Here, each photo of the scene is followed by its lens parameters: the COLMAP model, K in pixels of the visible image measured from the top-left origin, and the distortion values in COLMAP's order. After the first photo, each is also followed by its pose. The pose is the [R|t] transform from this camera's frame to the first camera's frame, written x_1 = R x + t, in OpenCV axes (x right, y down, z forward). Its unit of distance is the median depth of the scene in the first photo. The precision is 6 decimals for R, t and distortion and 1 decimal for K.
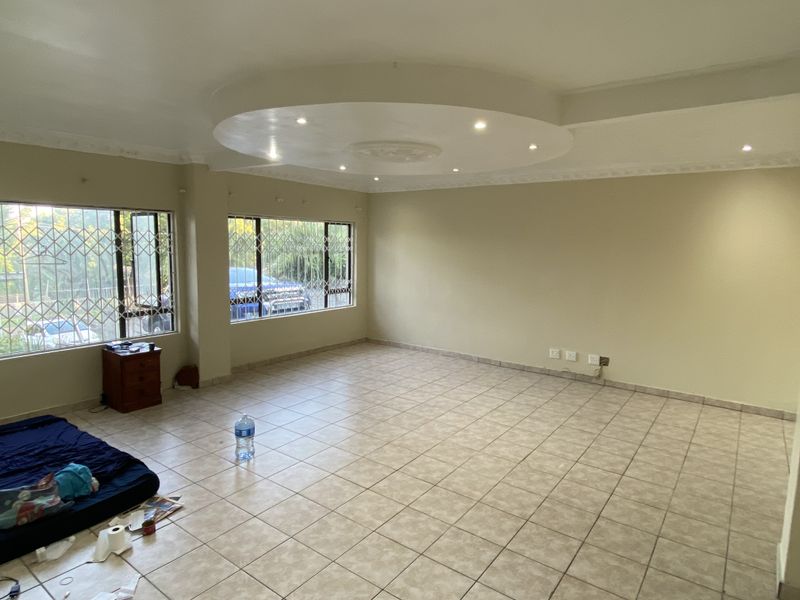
lens RADIAL K [[476.1, 0, 398.5], [0, 476.1, 297.3], [0, 0, 1]] dist [0.046857, -0.048717]
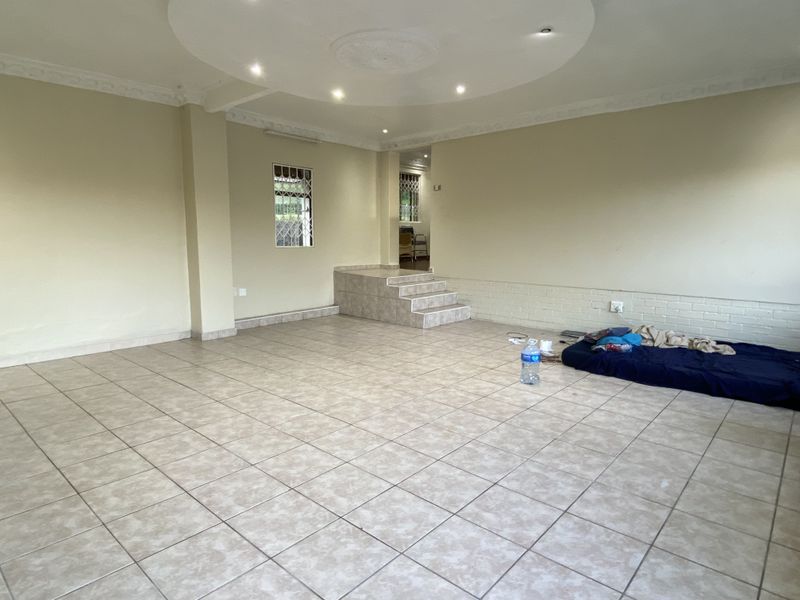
lens RADIAL K [[476.1, 0, 398.5], [0, 476.1, 297.3], [0, 0, 1]] dist [0.046857, -0.048717]
pose [[-0.996080, -0.034892, 0.081289, -0.099431], [-0.014364, 0.970525, 0.240573, -0.071118], [-0.087288, 0.238462, -0.967221, 1.643995]]
